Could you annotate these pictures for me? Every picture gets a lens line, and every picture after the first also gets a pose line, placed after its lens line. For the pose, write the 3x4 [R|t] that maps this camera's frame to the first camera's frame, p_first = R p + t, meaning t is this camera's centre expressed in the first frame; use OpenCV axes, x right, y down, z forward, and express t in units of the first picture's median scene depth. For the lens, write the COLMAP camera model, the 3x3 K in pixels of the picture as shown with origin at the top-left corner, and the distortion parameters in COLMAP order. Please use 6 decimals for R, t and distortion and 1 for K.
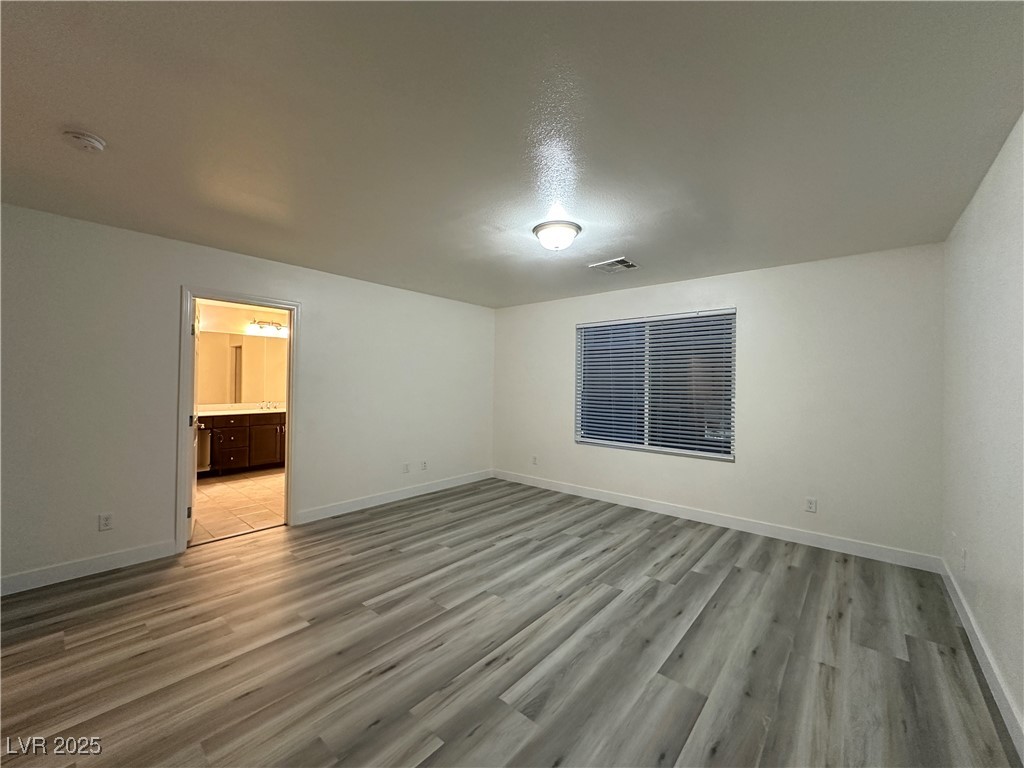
lens RADIAL K [[408.4, 0, 508.4], [0, 408.4, 383.5], [0, 0, 1]] dist [-0.003505, 0.000597]
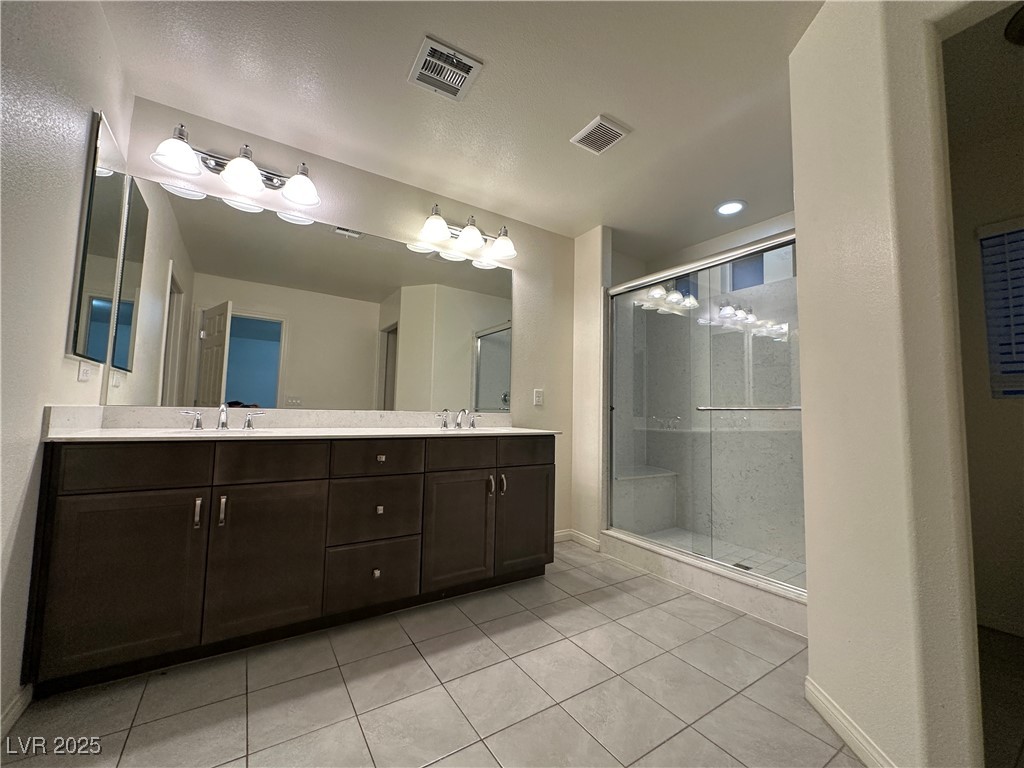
lens RADIAL K [[408.4, 0, 513.4], [0, 408.4, 384.2], [0, 0, 1]] dist [-0.003505, 0.000597]
pose [[0.962319, -0.002808, -0.271909, -0.424967], [-0.018549, 0.996940, -0.075943, 0.050154], [0.271290, 0.078125, 0.959322, 0.619522]]
